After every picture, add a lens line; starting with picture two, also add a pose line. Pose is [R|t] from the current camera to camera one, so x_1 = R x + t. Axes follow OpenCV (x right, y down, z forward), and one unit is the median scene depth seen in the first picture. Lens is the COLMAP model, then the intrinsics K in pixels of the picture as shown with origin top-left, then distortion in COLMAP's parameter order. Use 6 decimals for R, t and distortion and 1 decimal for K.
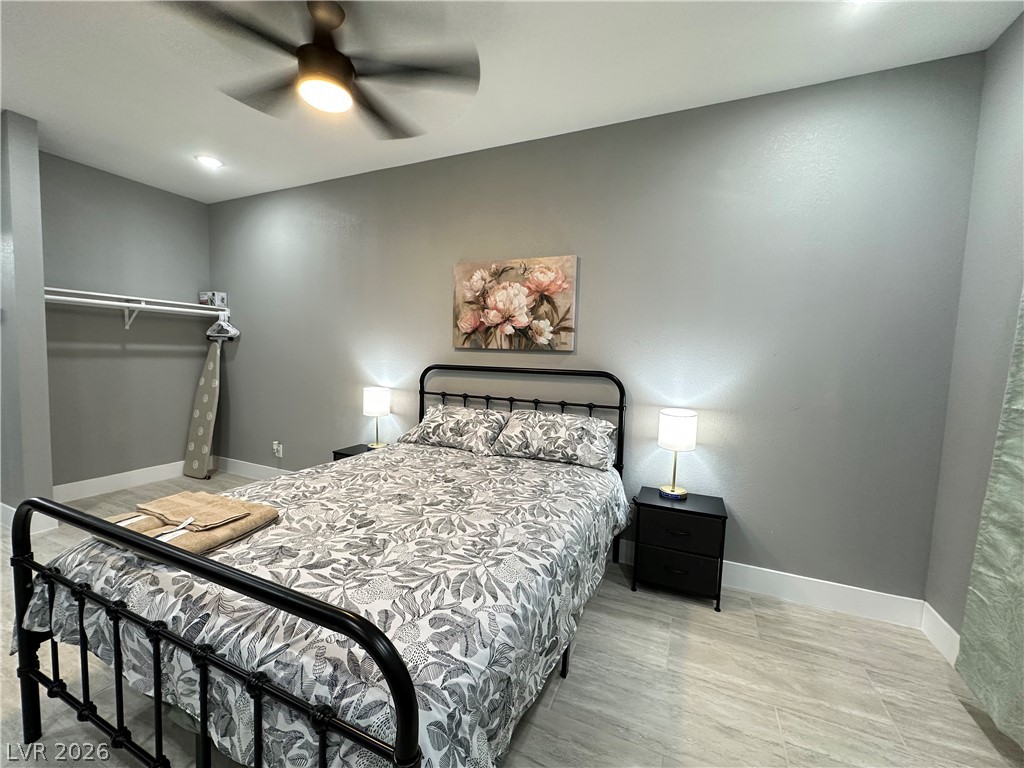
lens RADIAL K [[408.3, 0, 515.2], [0, 408.3, 385.0], [0, 0, 1]] dist [-0.004576, 0.000657]
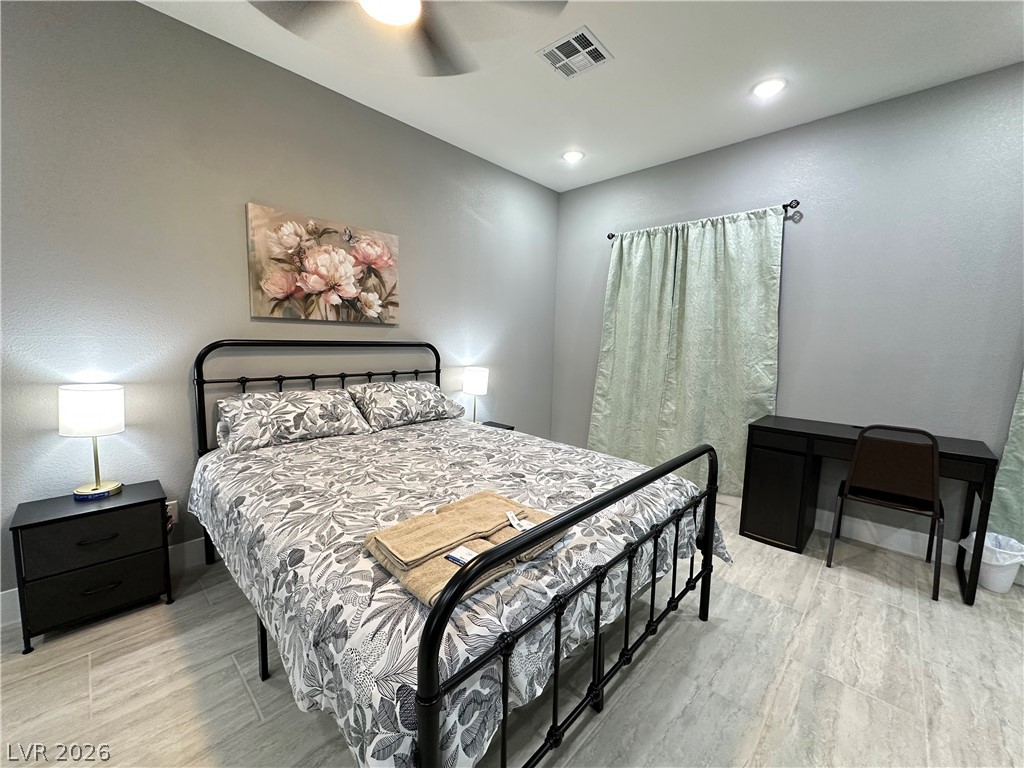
lens RADIAL K [[408.3, 0, 512.6], [0, 408.3, 384.2], [0, 0, 1]] dist [-0.004576, 0.000657]
pose [[0.336543, -0.122071, 0.933722, -0.786432], [0.056769, 0.992389, 0.109280, -0.025835], [-0.939955, 0.016229, 0.340912, 0.333466]]
